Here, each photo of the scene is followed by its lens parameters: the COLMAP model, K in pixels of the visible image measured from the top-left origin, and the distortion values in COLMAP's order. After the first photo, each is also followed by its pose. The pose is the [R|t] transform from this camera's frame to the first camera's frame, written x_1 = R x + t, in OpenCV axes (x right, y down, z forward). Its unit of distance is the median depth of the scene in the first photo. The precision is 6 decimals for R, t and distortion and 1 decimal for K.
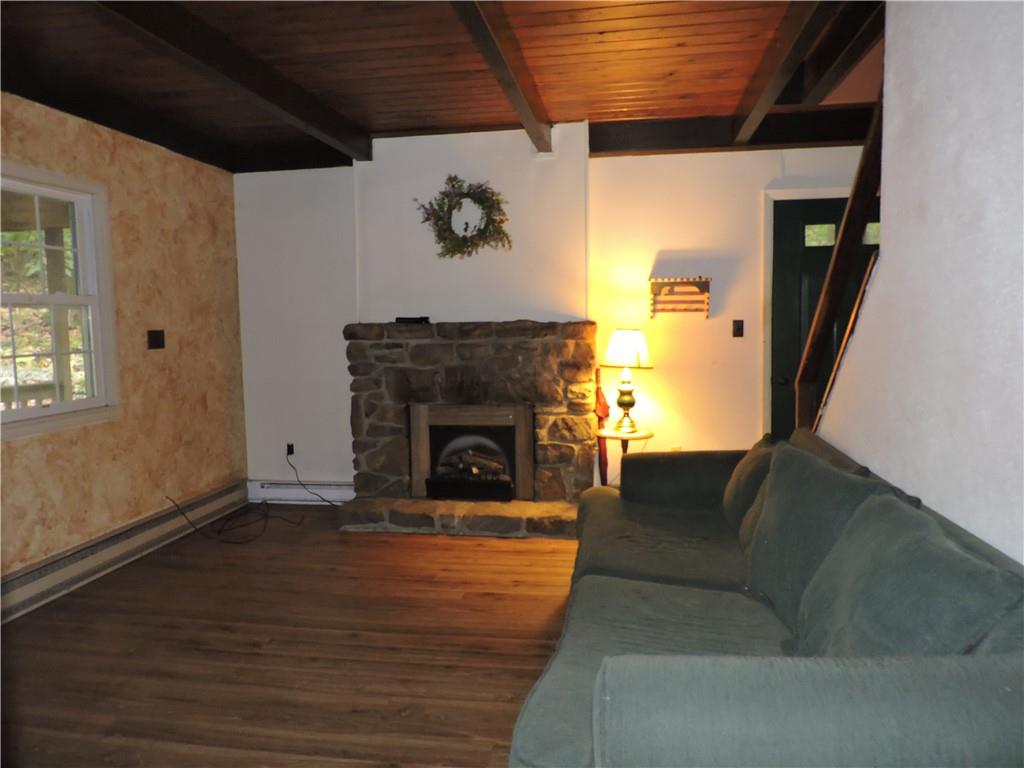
lens RADIAL K [[729.1, 0, 512.0], [0, 729.1, 384.0], [0, 0, 1]] dist [-0.018017, 0.005385]
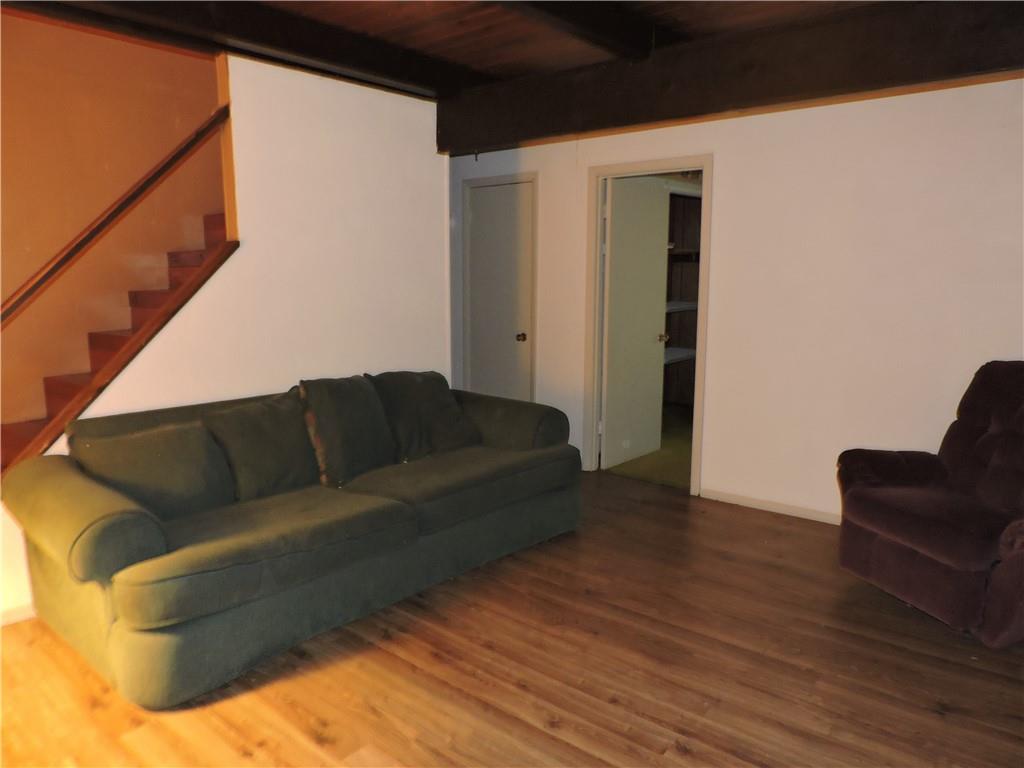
lens RADIAL K [[729.1, 0, 512.0], [0, 729.1, 384.0], [0, 0, 1]] dist [-0.018017, 0.005385]
pose [[-0.854443, -0.061822, 0.515854, -0.470518], [0.059792, 0.974597, 0.215836, -0.132037], [-0.516093, 0.215264, -0.829041, 1.357501]]
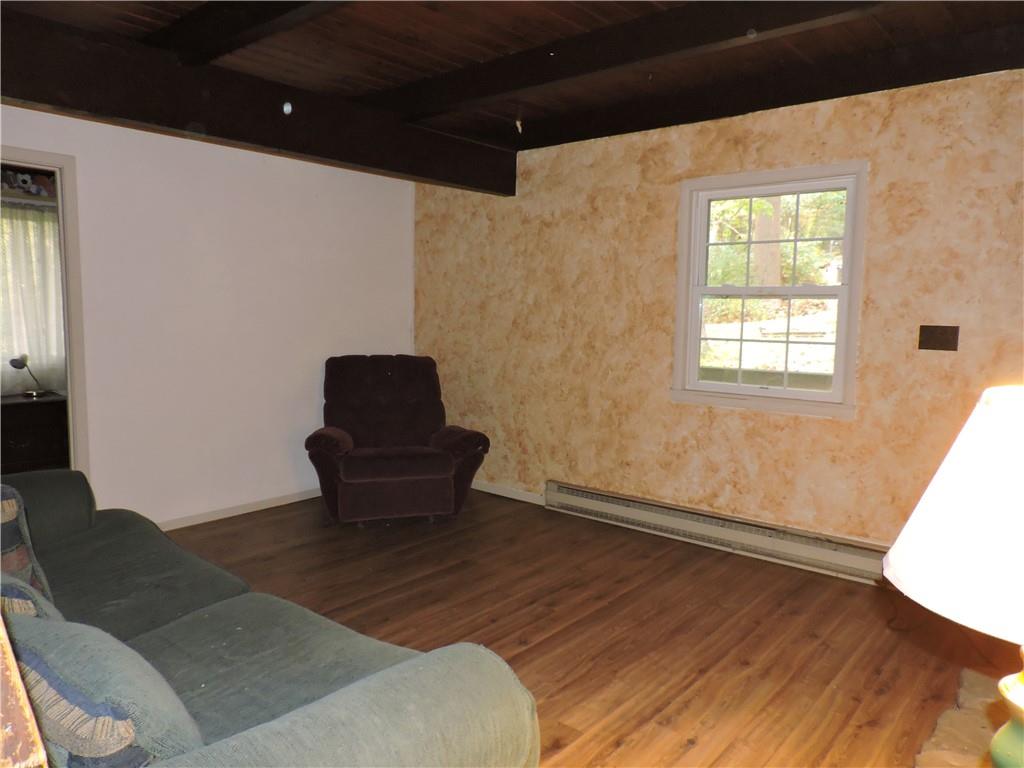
lens RADIAL K [[729.1, 0, 512.0], [0, 729.1, 384.0], [0, 0, 1]] dist [-0.018017, 0.005385]
pose [[-0.517381, 0.095908, -0.850364, 0.496421], [-0.082526, 0.983476, 0.161132, -0.122010], [0.851767, 0.153544, -0.500917, 1.231383]]
